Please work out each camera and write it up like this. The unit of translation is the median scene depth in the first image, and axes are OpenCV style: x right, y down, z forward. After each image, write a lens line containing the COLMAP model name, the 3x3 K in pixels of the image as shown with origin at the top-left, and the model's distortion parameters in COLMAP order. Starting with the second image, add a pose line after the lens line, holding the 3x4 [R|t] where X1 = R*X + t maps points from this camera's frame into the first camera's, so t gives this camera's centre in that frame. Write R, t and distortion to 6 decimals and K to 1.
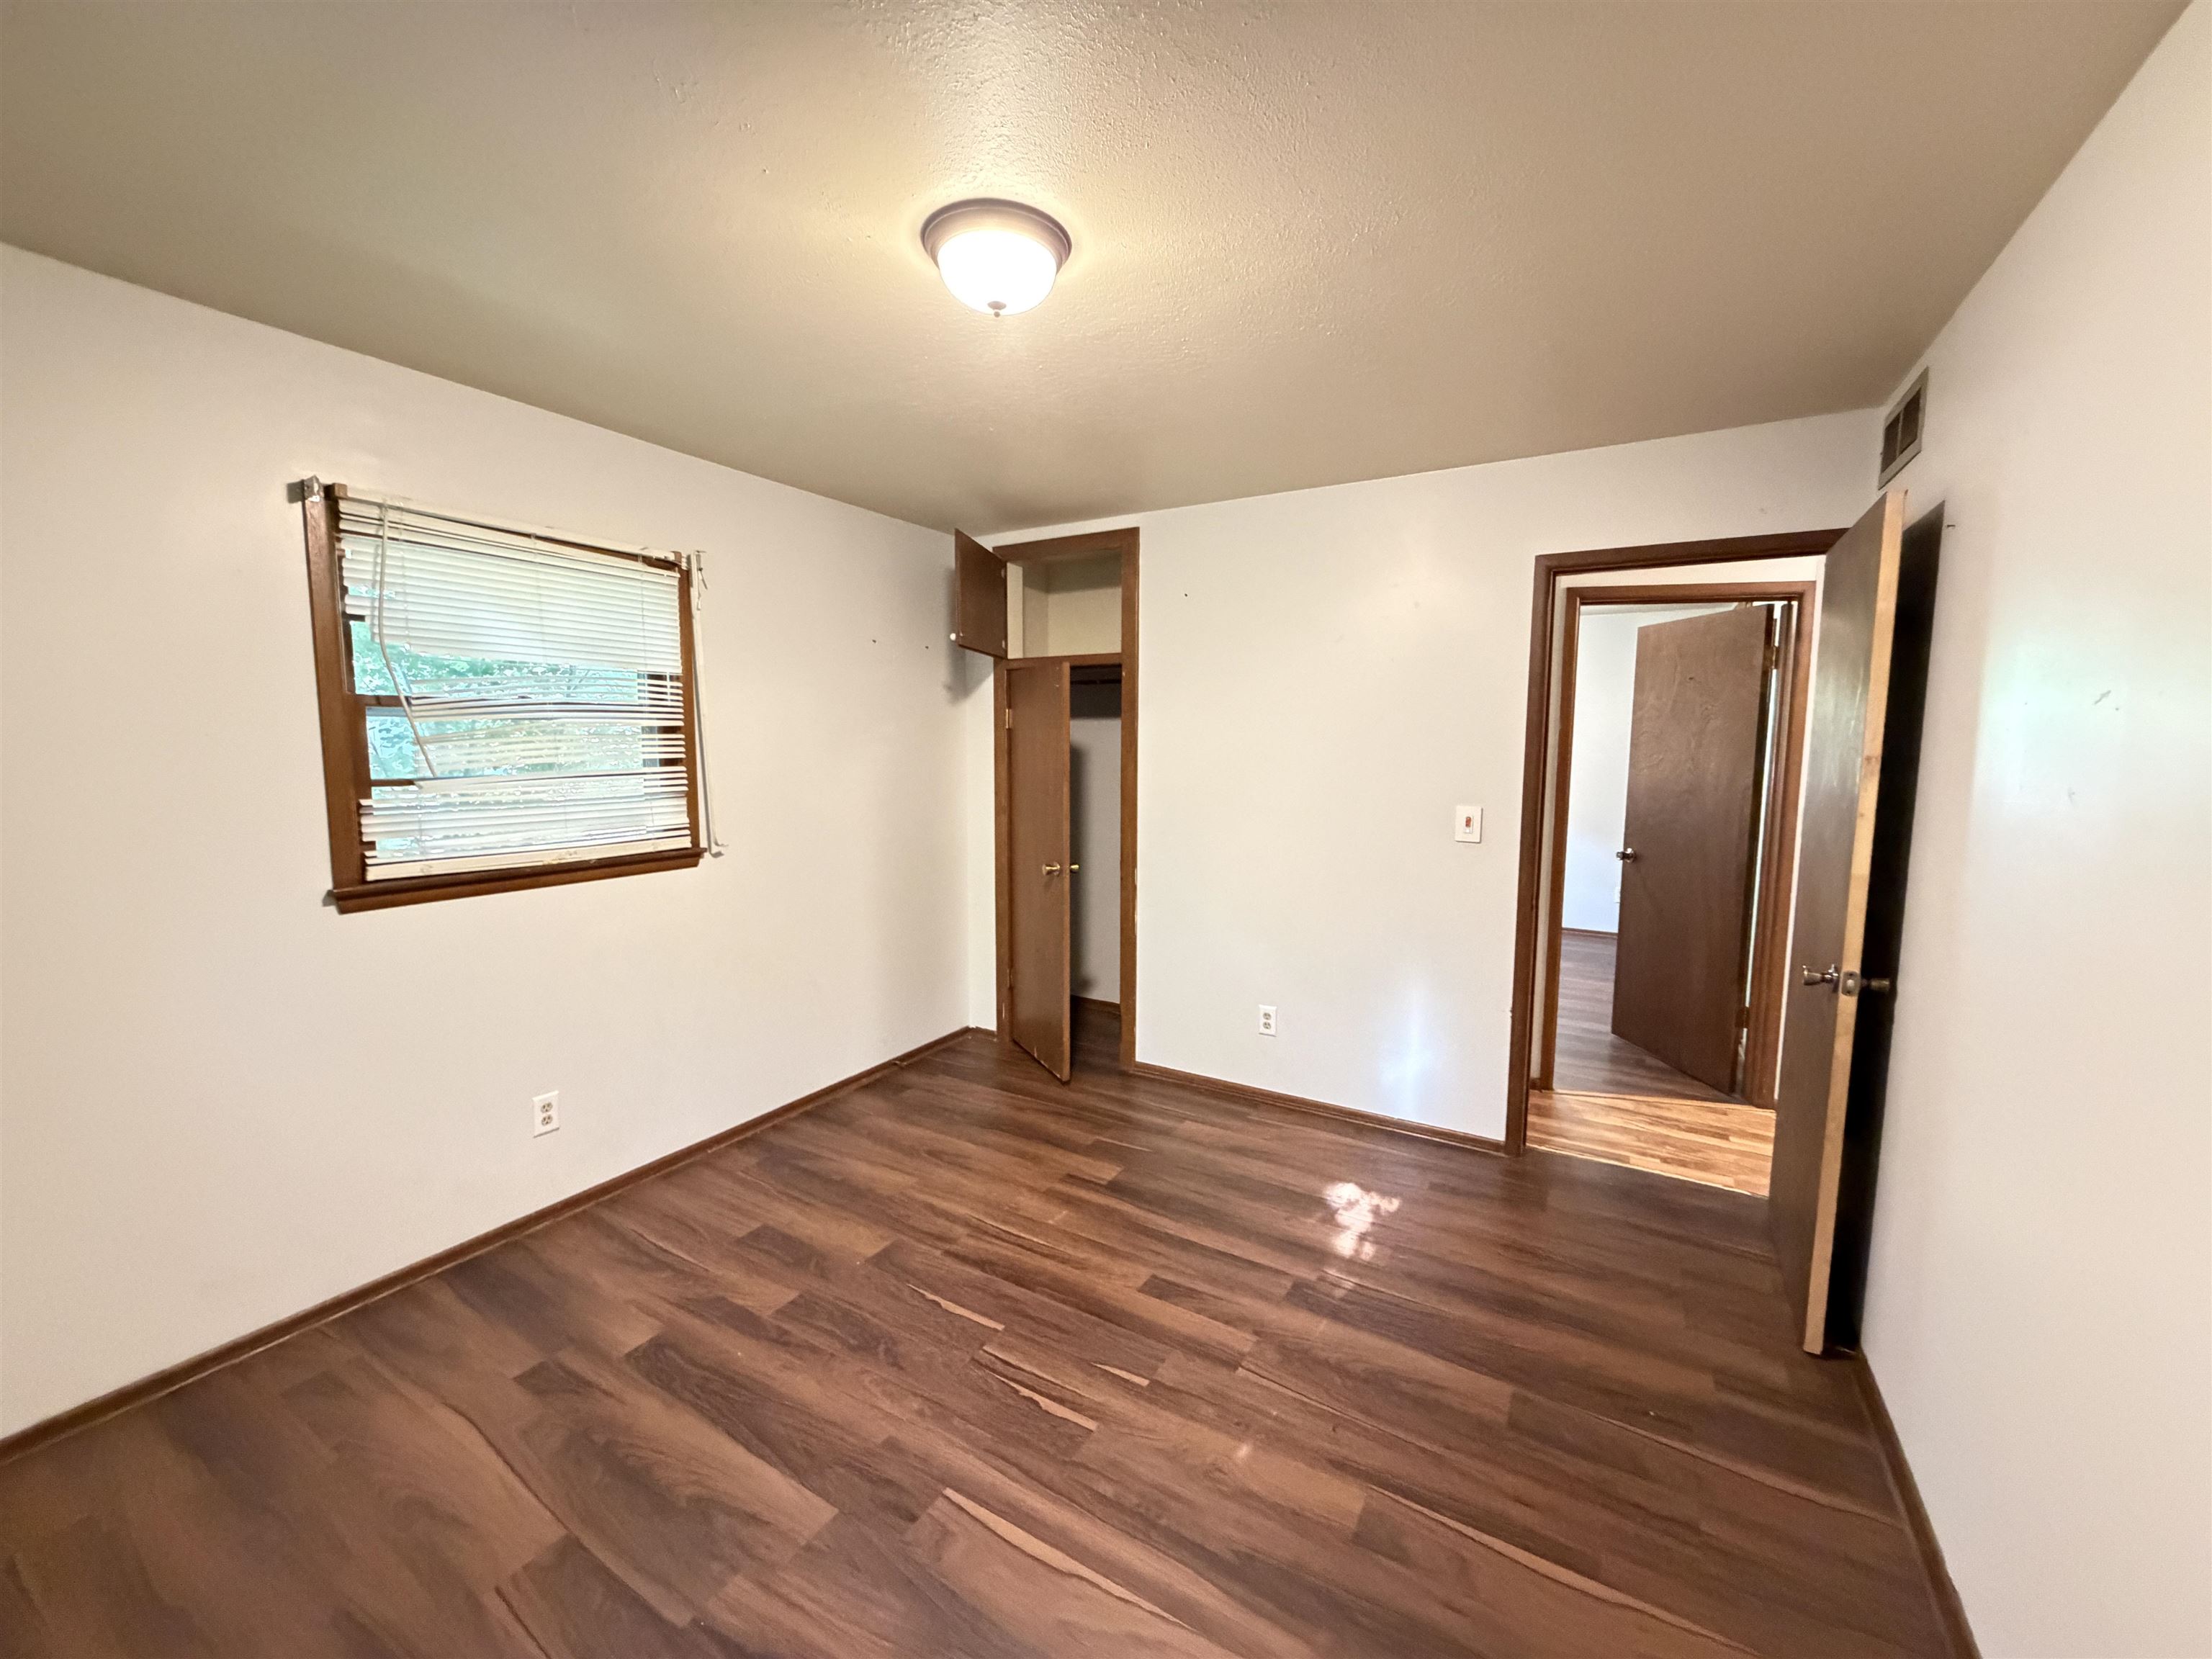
lens RADIAL K [[883.4, 0, 1096.8], [0, 883.4, 825.9], [0, 0, 1]] dist [-0.000813, 0.000756]
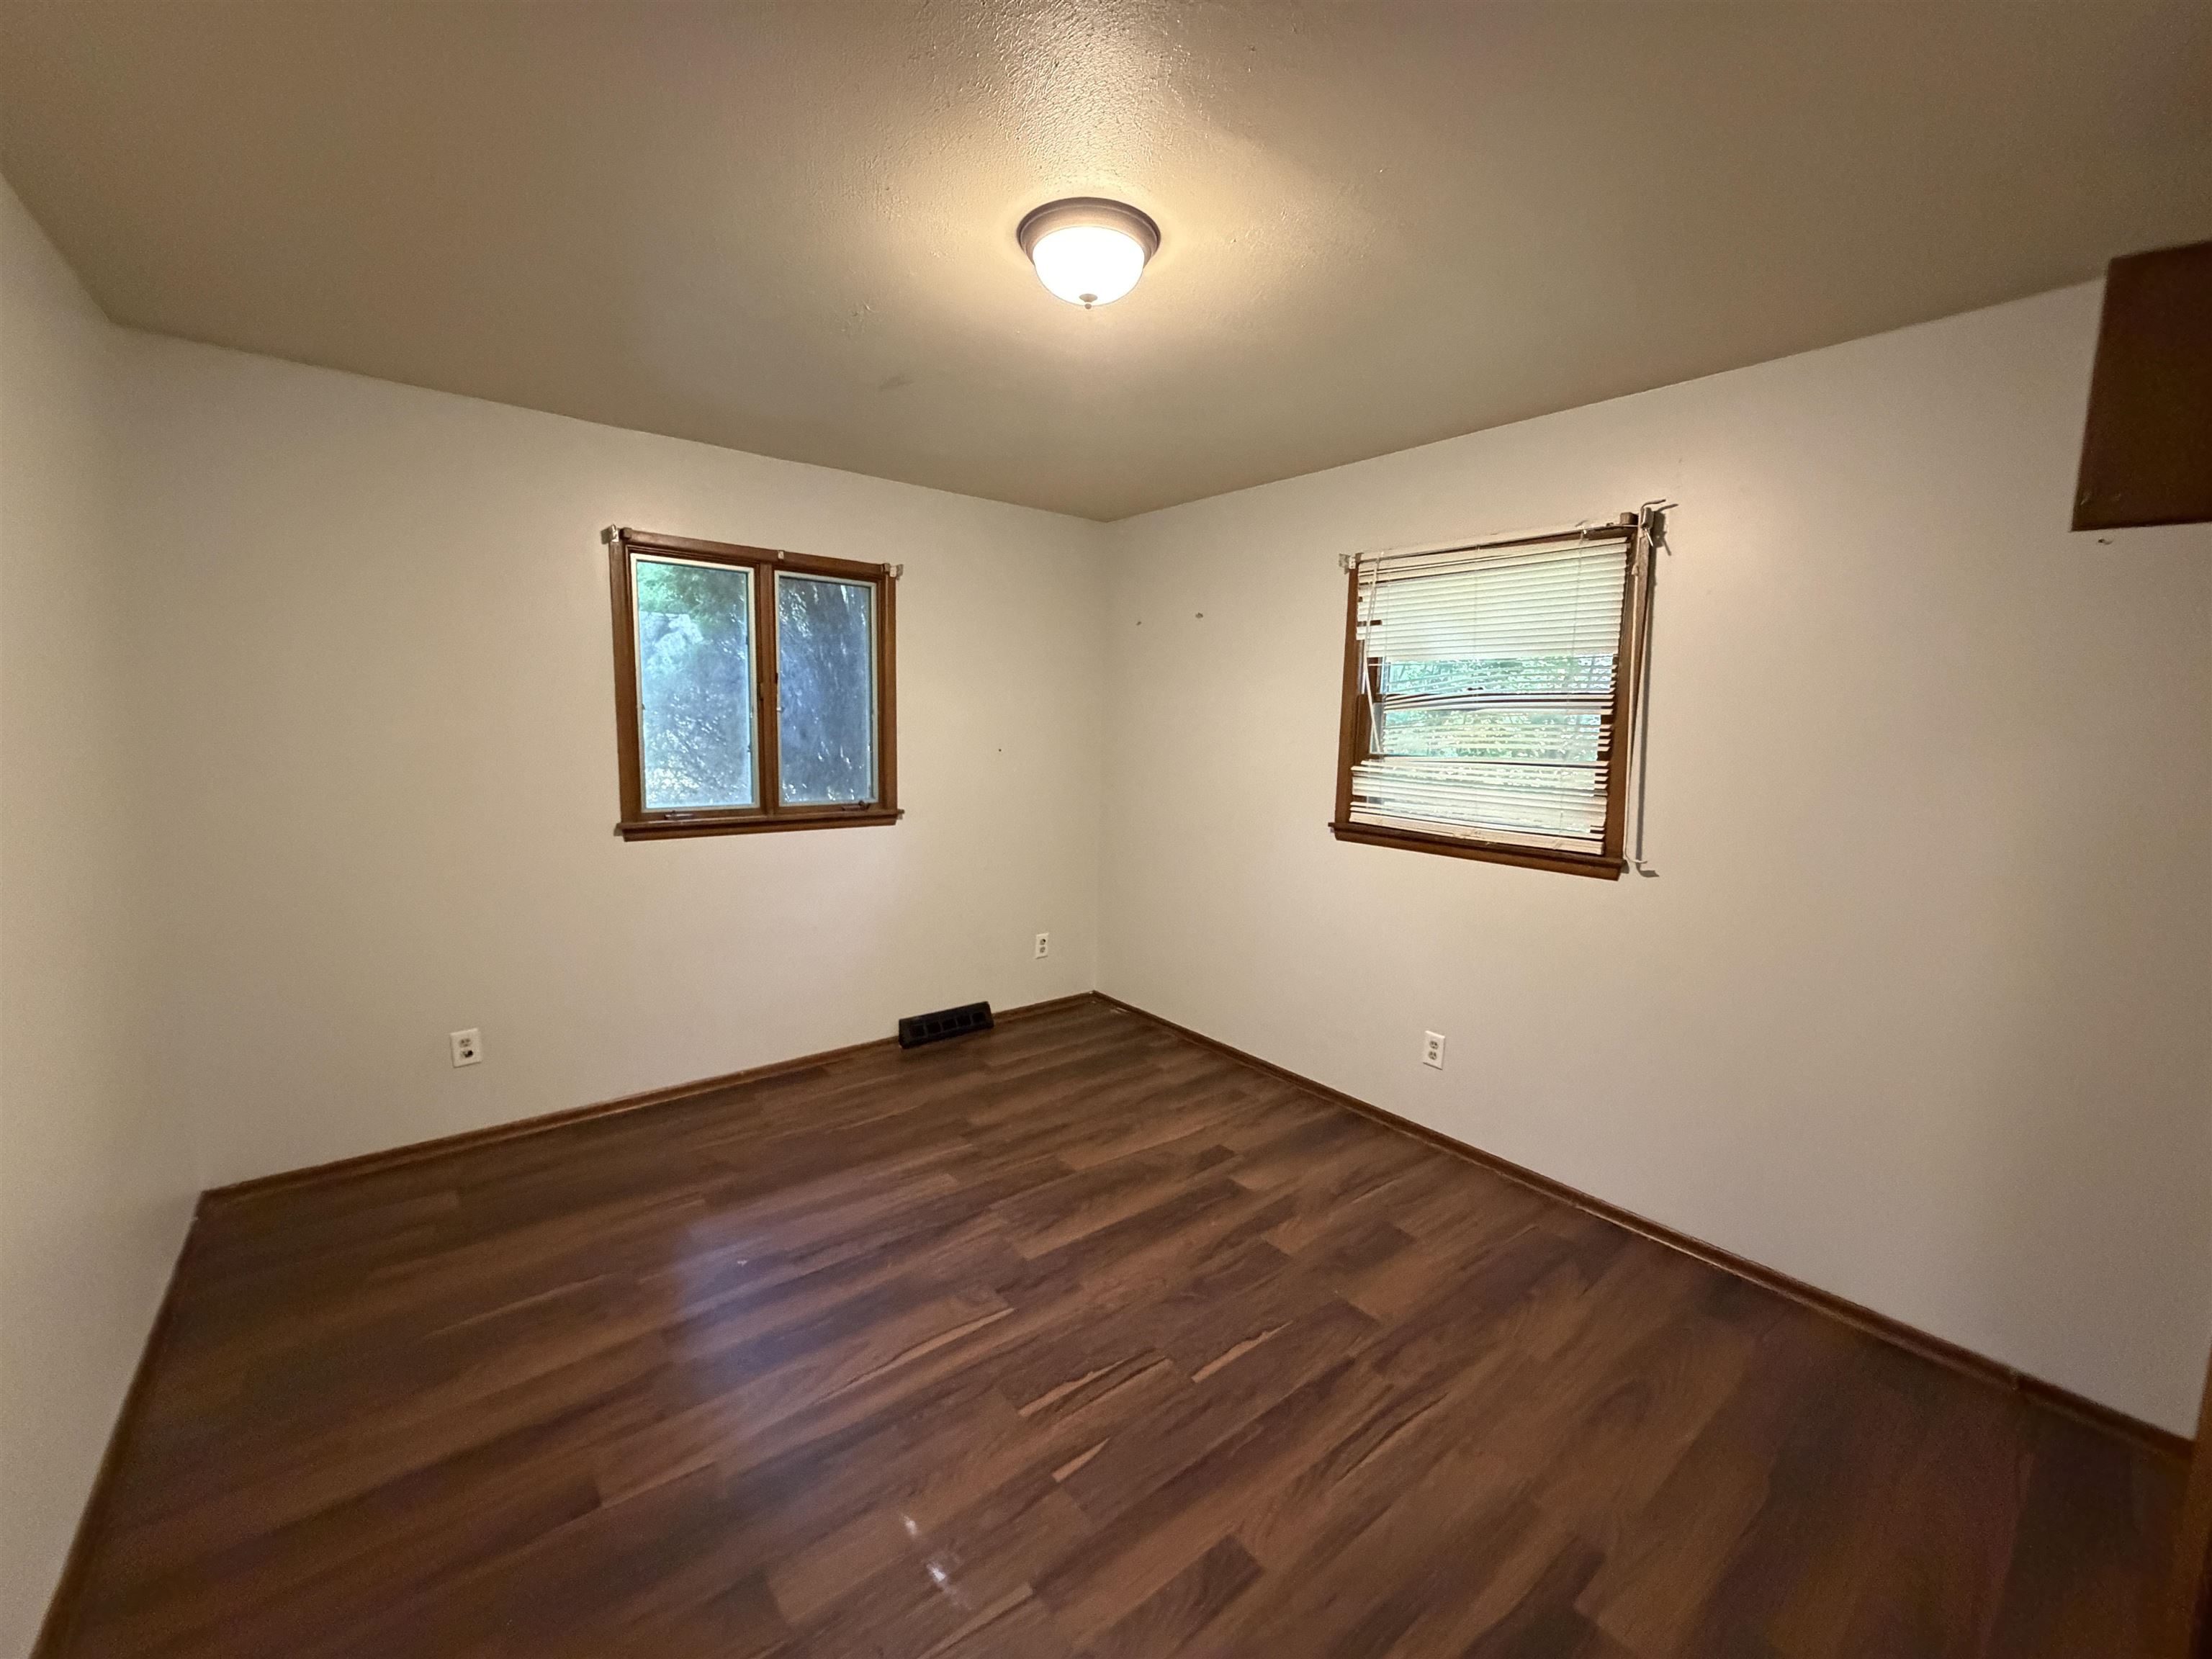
lens RADIAL K [[883.4, 0, 1096.8], [0, 883.4, 825.9], [0, 0, 1]] dist [-0.000813, 0.000756]
pose [[-0.347464, 0.099769, -0.932371, 0.688025], [-0.120131, 0.981394, 0.149783, -0.099288], [0.929966, 0.164051, -0.329014, 1.087921]]
